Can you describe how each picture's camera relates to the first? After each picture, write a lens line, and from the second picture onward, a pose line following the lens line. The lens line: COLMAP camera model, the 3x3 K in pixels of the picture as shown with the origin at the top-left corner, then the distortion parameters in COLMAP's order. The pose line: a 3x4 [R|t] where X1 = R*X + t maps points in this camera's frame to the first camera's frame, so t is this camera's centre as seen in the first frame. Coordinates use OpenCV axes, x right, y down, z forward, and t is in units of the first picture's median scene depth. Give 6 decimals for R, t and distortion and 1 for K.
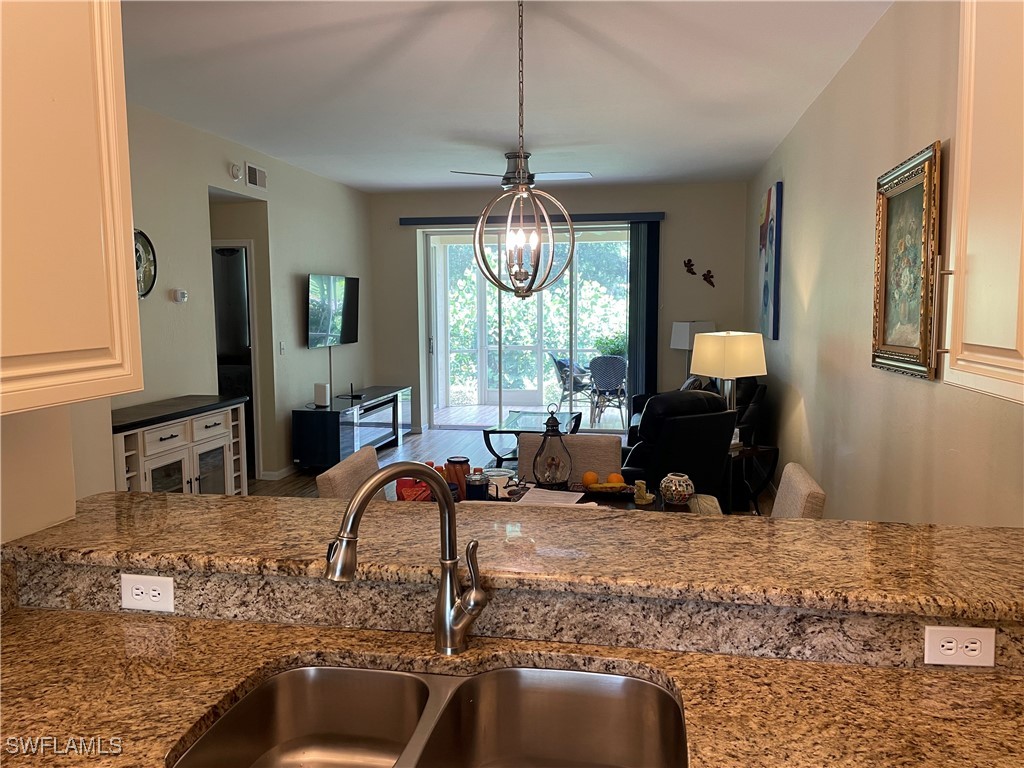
lens RADIAL K [[778.3, 0, 510.6], [0, 778.3, 380.5], [0, 0, 1]] dist [0.099276, -0.129038]
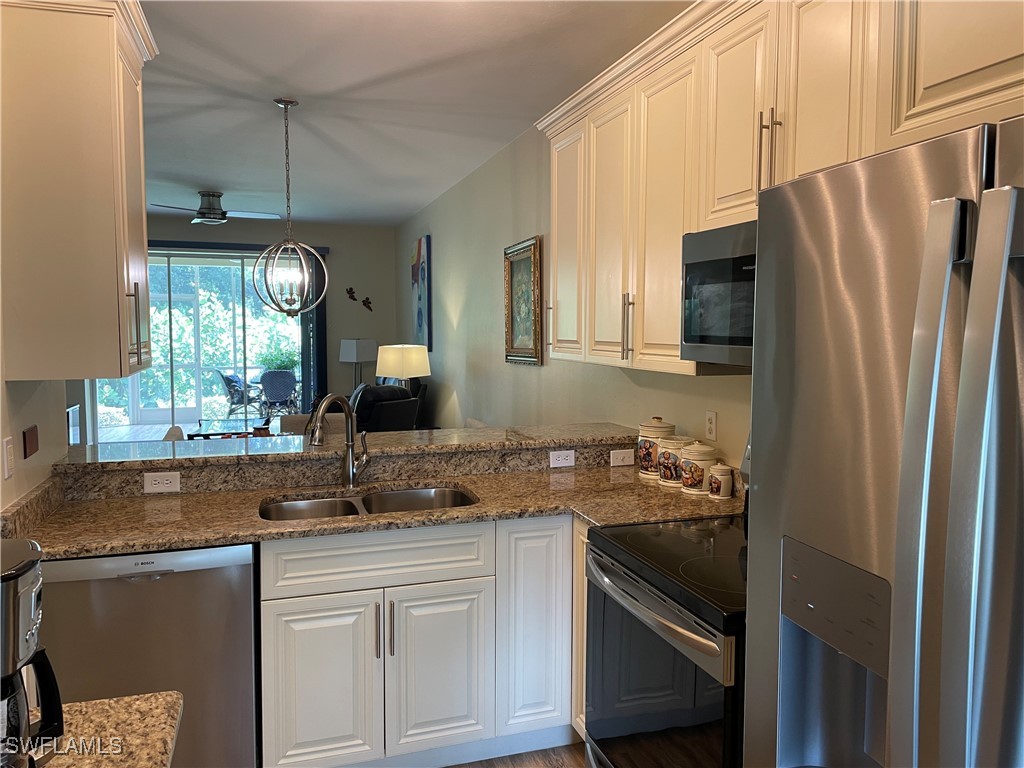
lens RADIAL K [[778.3, 0, 510.6], [0, 778.3, 380.5], [0, 0, 1]] dist [0.099276, -0.129038]
pose [[0.888199, -0.025849, 0.458732, -0.297811], [0.039192, 0.999040, -0.019590, 0.056416], [-0.457785, 0.035378, 0.888359, -0.475364]]
